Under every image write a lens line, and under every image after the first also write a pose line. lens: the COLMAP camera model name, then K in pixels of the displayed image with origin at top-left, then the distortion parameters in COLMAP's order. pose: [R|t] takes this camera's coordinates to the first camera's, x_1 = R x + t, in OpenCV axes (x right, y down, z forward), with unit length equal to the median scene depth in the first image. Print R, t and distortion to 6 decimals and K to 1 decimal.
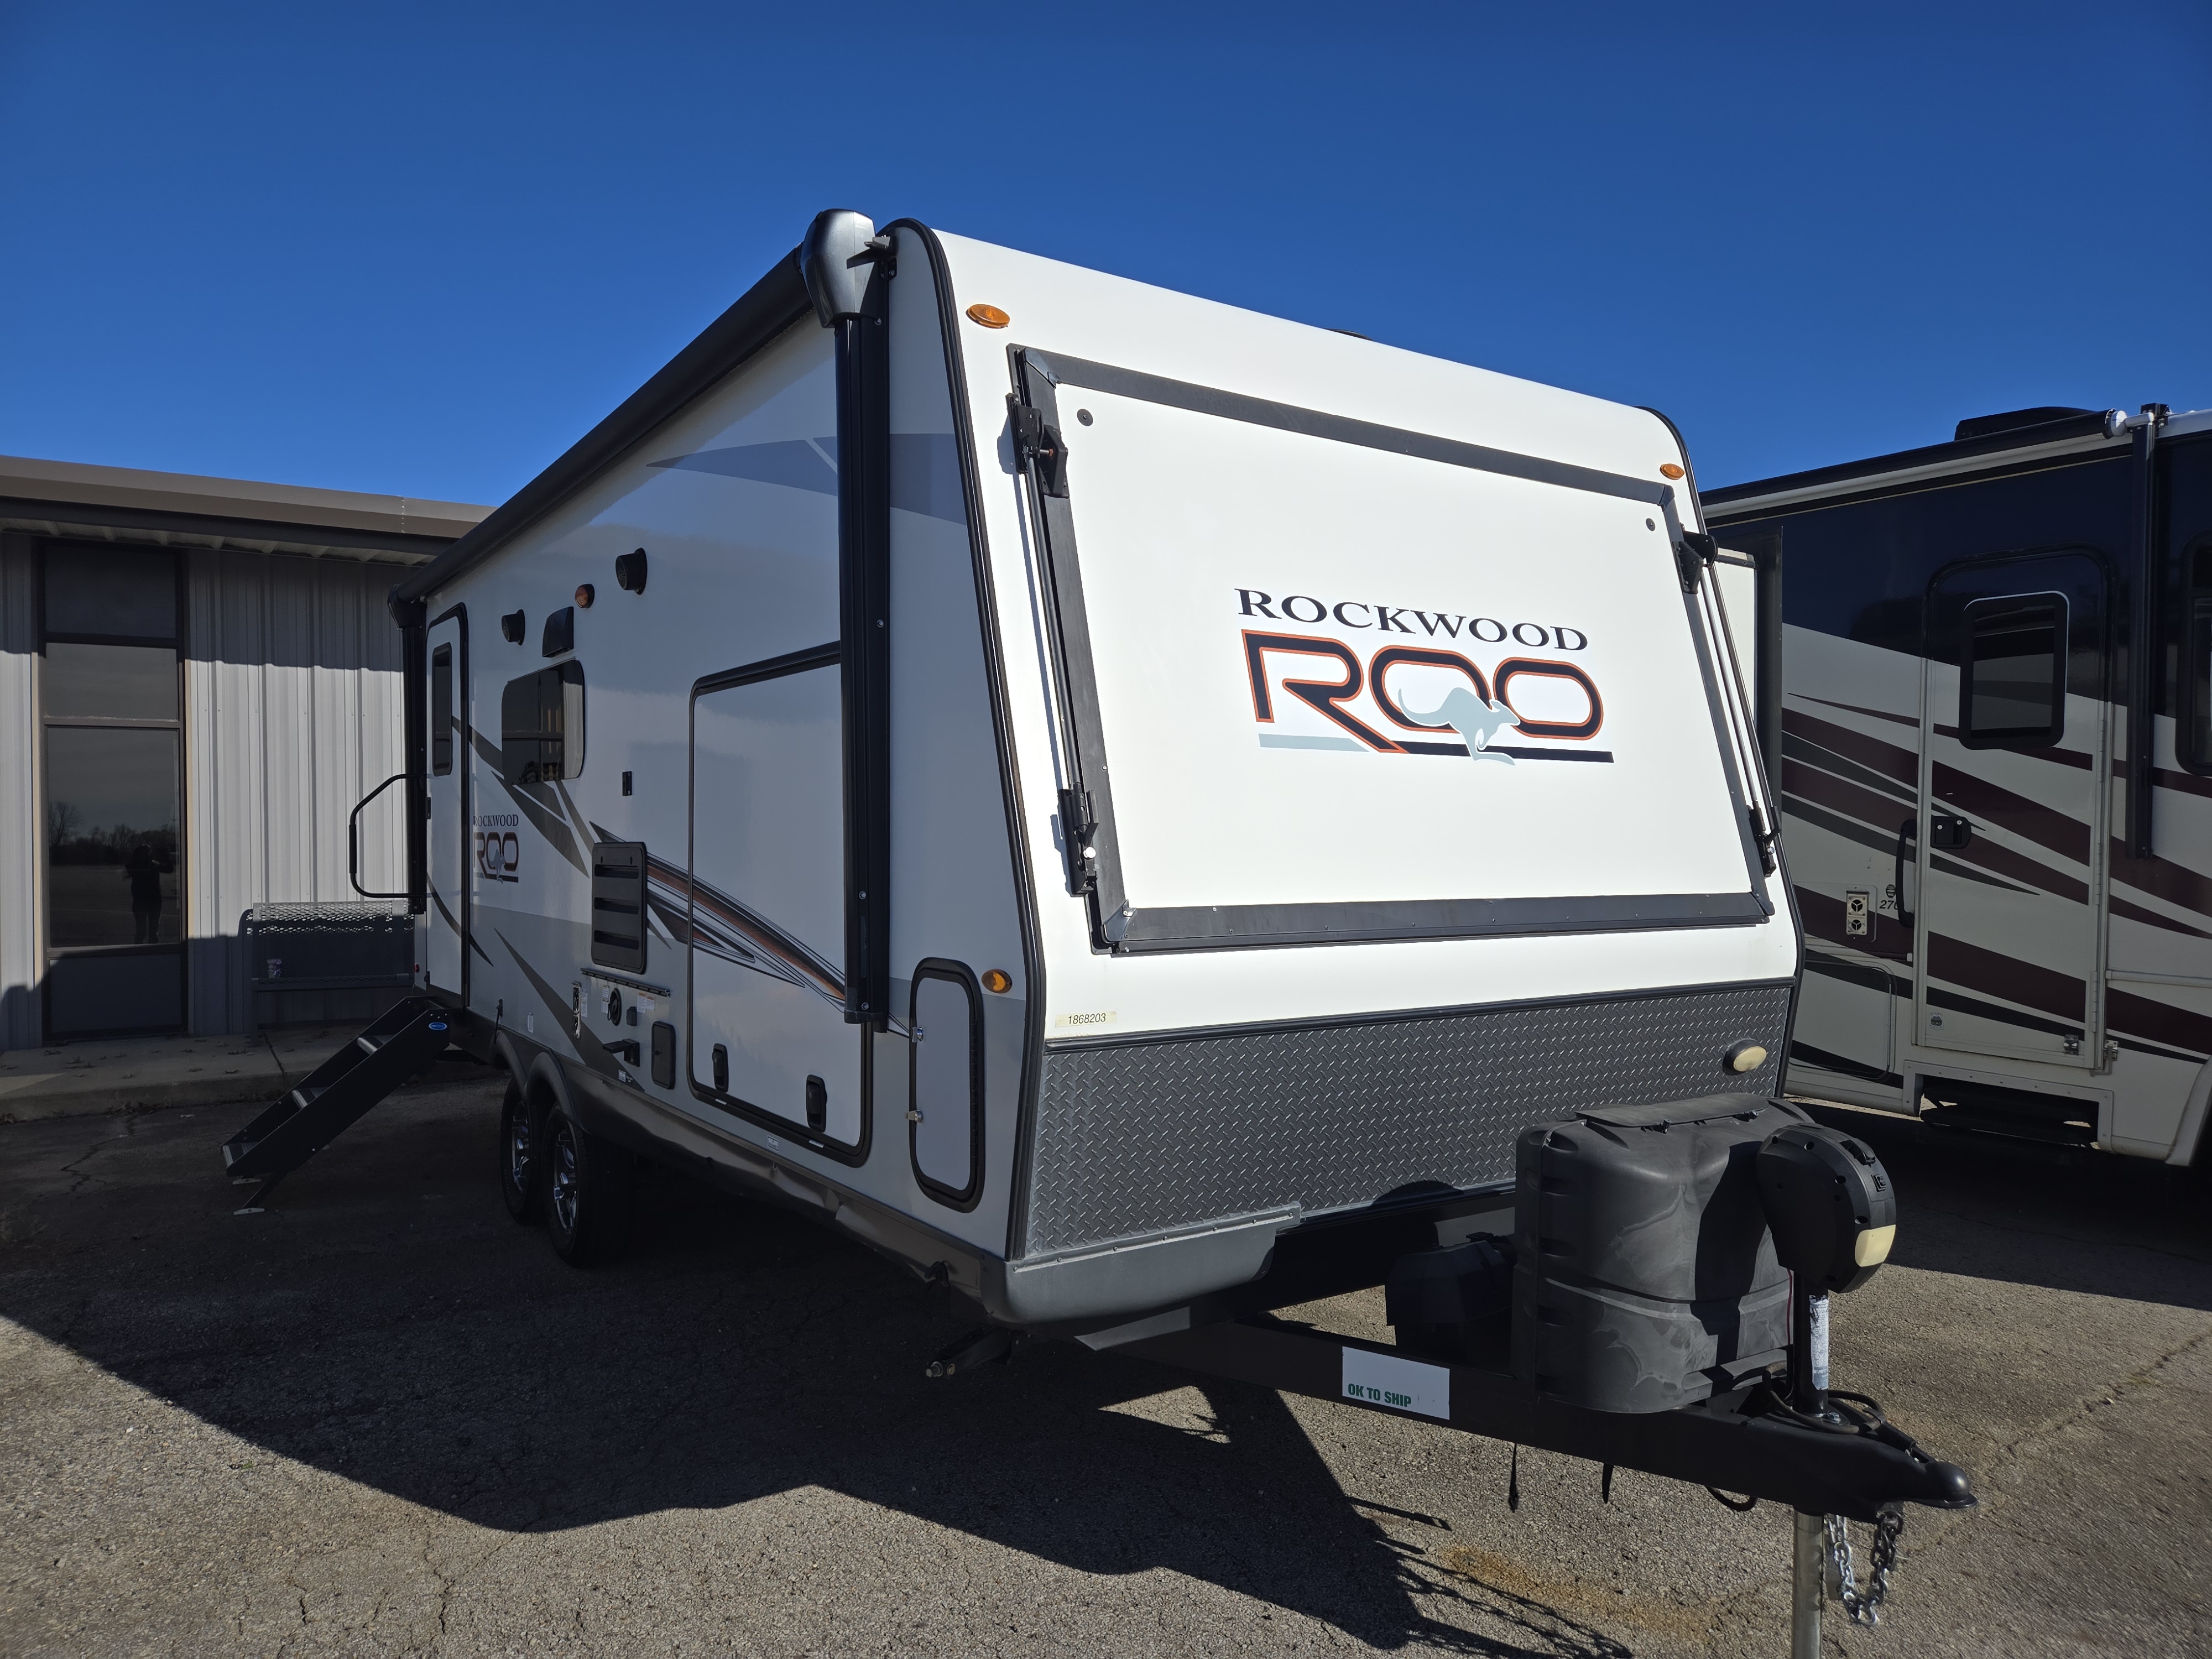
lens RADIAL K [[1472.7, 0, 1107.6], [0, 1472.7, 847.4], [0, 0, 1]] dist [0.074419, -0.060810]
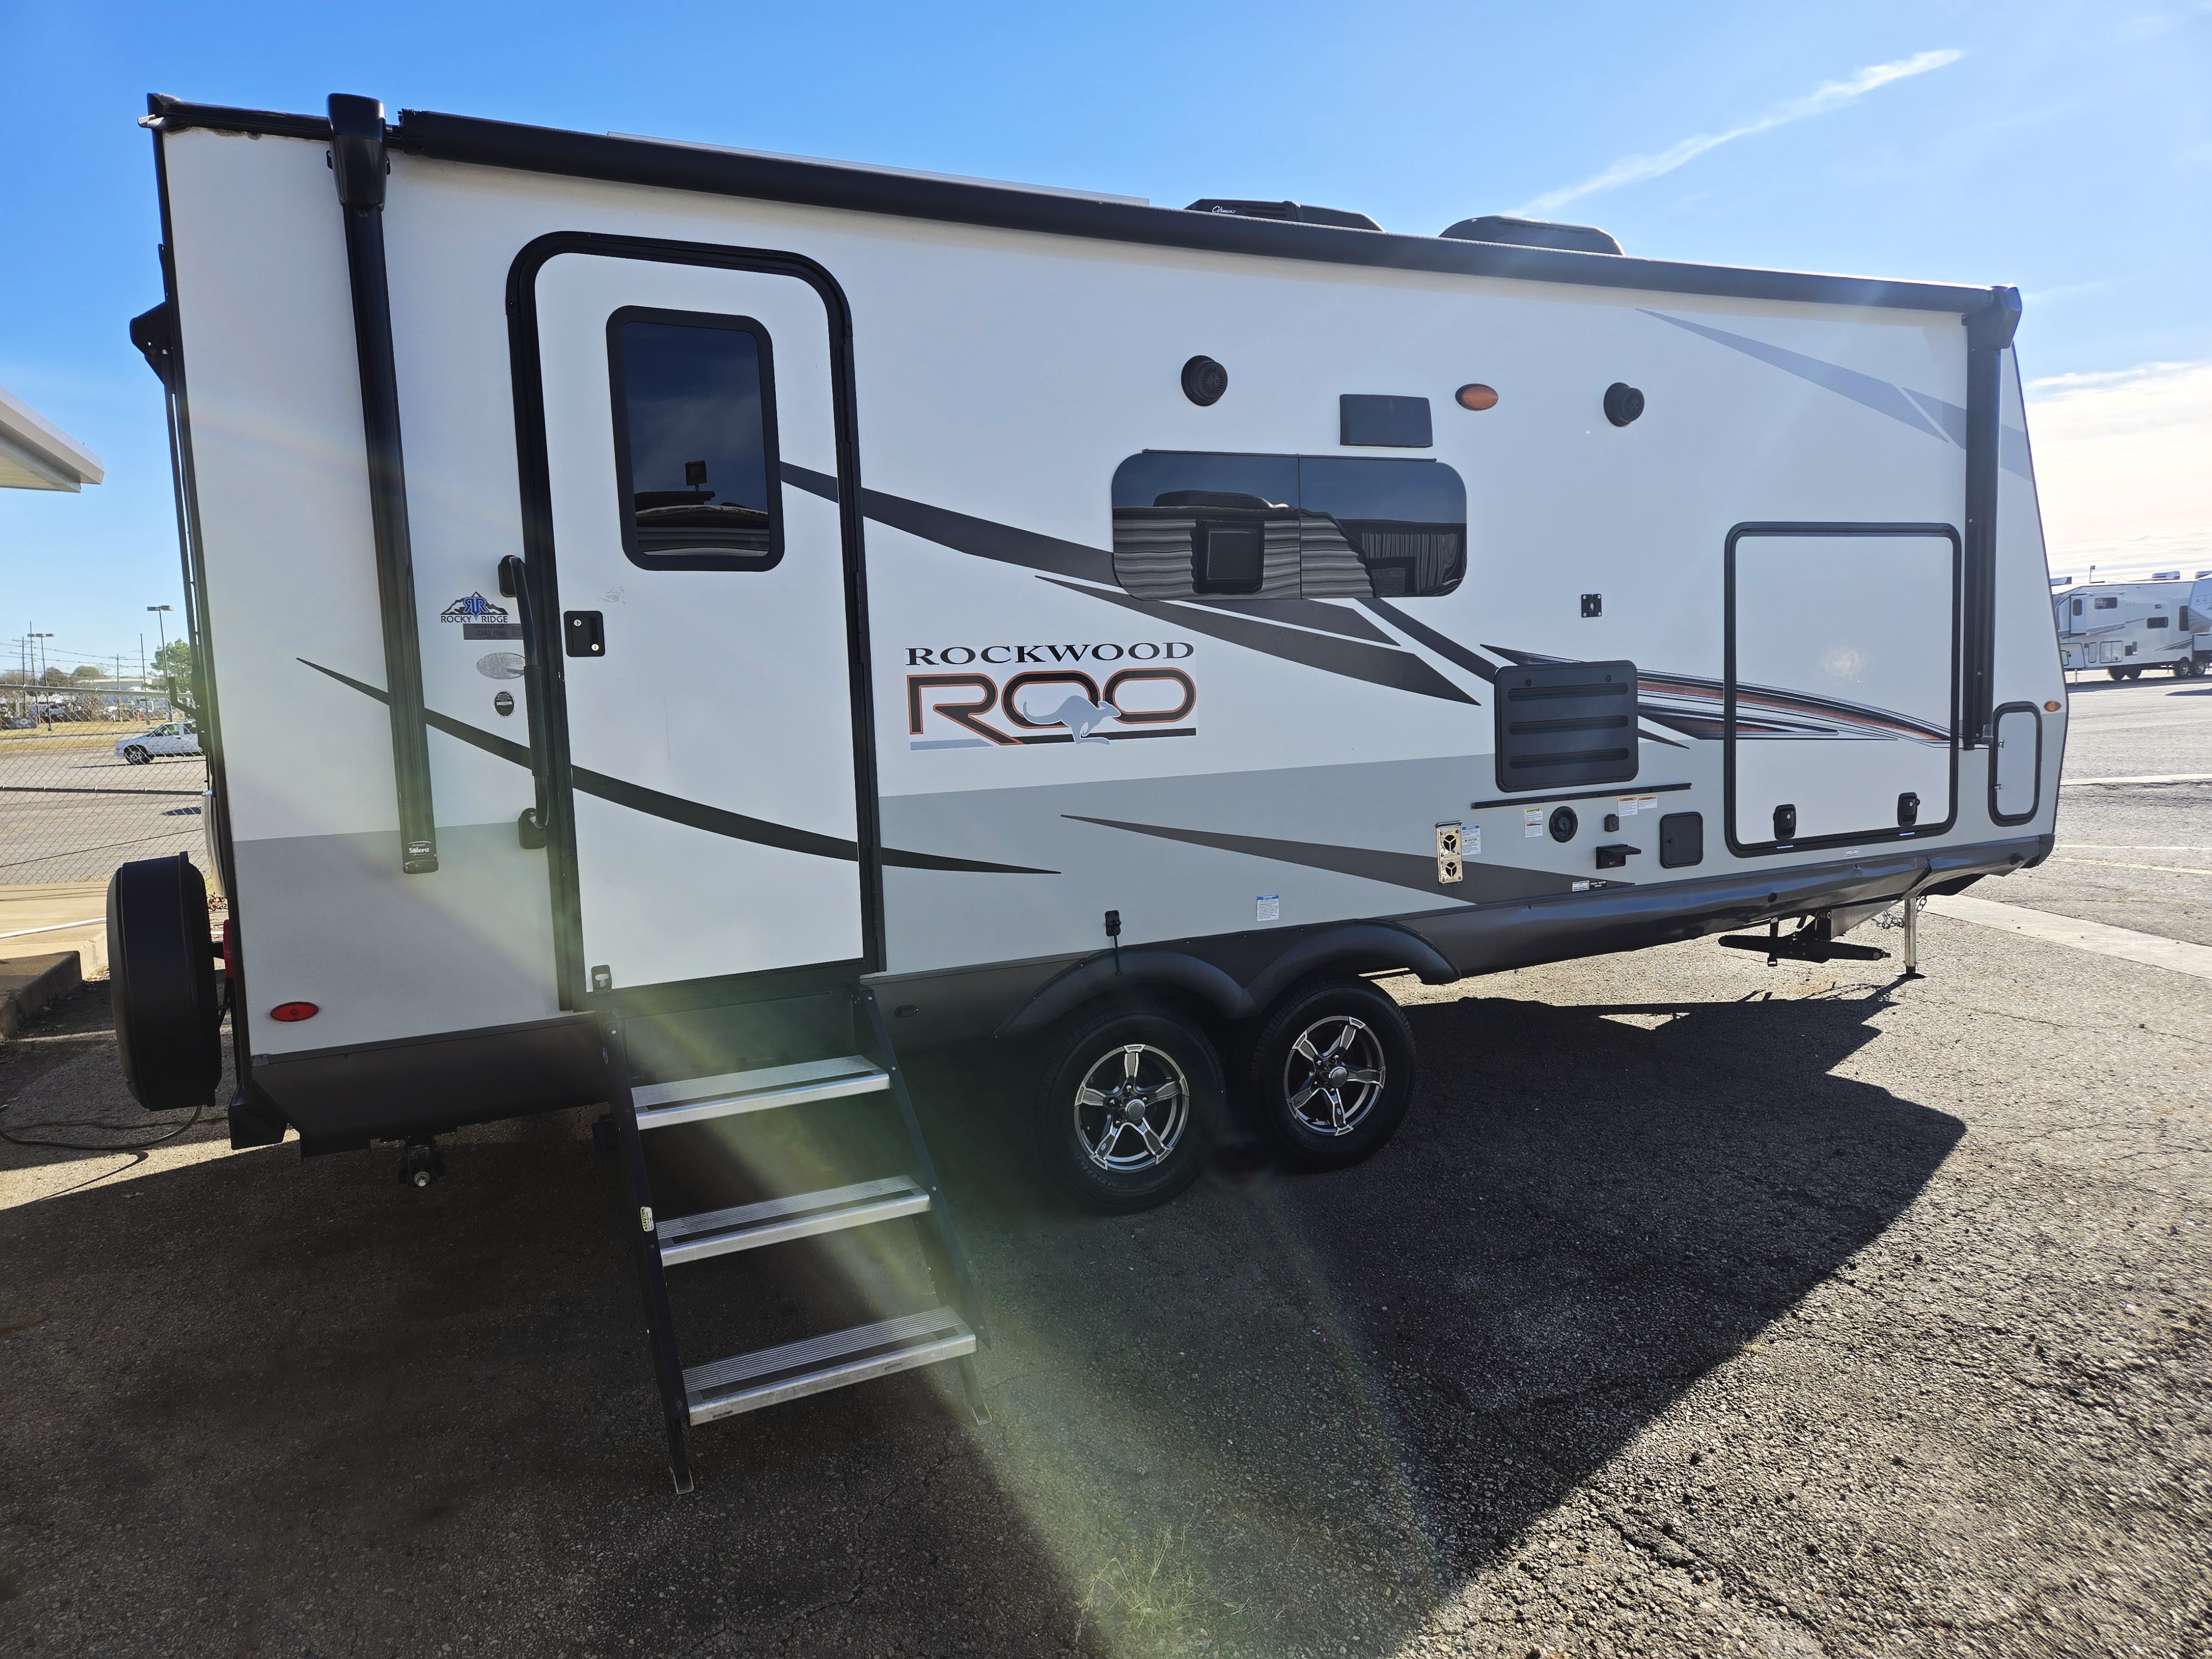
lens RADIAL K [[1472.7, 0, 1096.8], [0, 1472.7, 826.6], [0, 0, 1]] dist [0.074419, -0.060810]
pose [[0.146380, -0.096135, 0.984546, -1.956001], [0.046382, 0.994839, 0.090244, 0.002090], [-0.988140, 0.032455, 0.150084, 1.639538]]
